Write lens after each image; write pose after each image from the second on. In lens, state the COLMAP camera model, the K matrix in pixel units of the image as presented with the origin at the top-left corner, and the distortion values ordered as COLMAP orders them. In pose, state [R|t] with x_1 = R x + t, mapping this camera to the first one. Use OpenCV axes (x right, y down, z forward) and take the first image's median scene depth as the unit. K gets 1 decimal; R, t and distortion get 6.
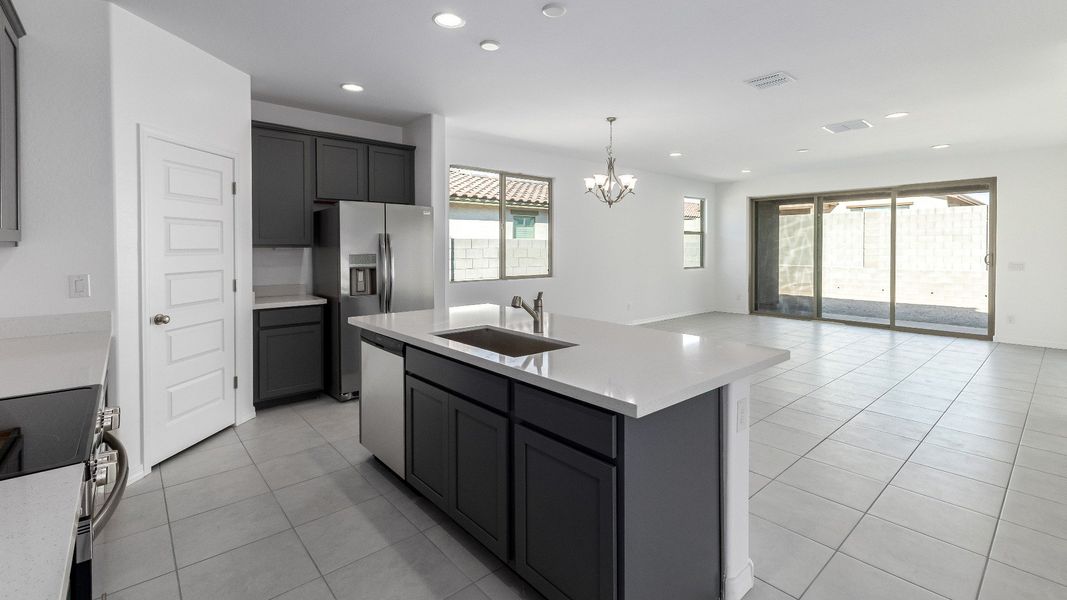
lens RADIAL K [[464.1, 0, 536.7], [0, 464.1, 253.0], [0, 0, 1]] dist [0.008469, 0.001203]
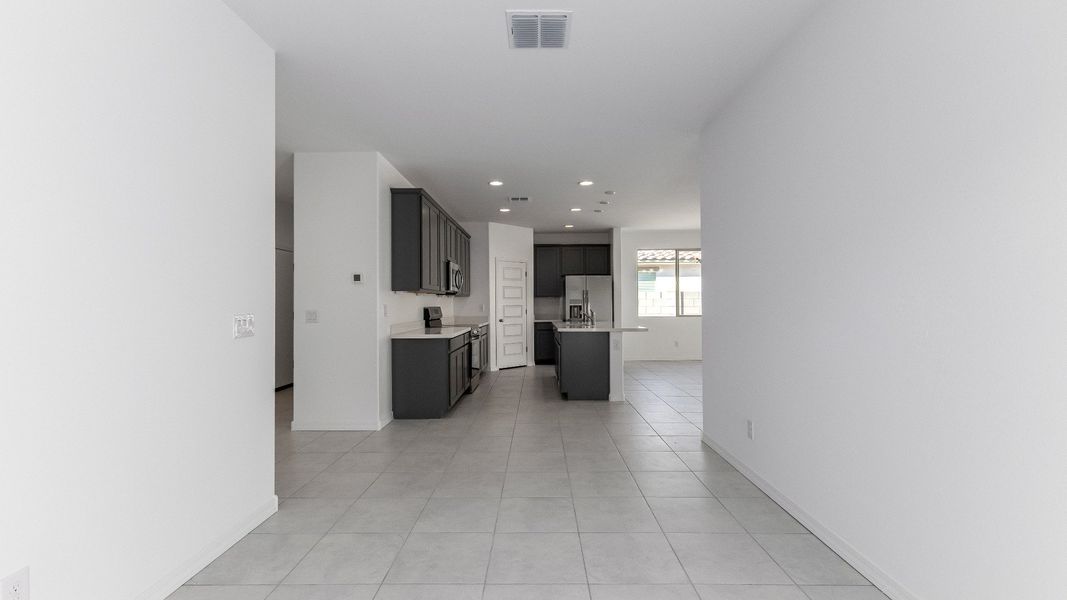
lens RADIAL K [[464.1, 0, 529.7], [0, 464.1, 304.8], [0, 0, 1]] dist [0.008469, 0.001203]
pose [[0.738022, -0.003208, -0.674769, 1.035434], [-0.002107, 0.999973, -0.007059, 0.046846], [0.674773, 0.006631, 0.737995, -0.834215]]
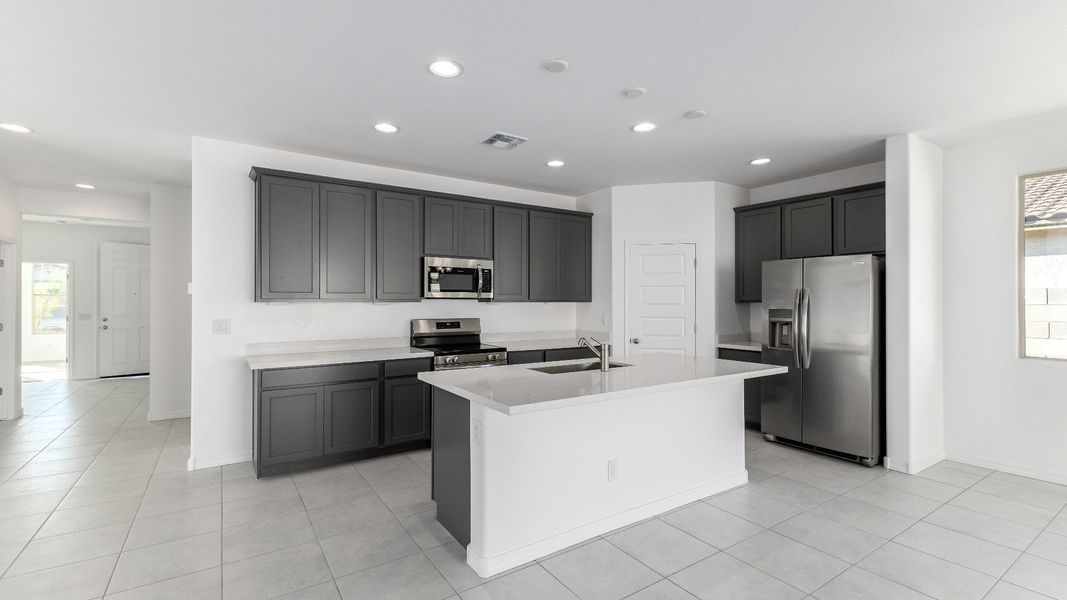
lens RADIAL K [[464.1, 0, 527.5], [0, 464.1, 299.8], [0, 0, 1]] dist [0.008469, 0.001203]
pose [[-0.150365, -0.011993, -0.988558, 0.840538], [-0.012977, 0.999864, -0.010156, 0.000549], [0.988545, 0.011301, -0.150500, 0.649780]]
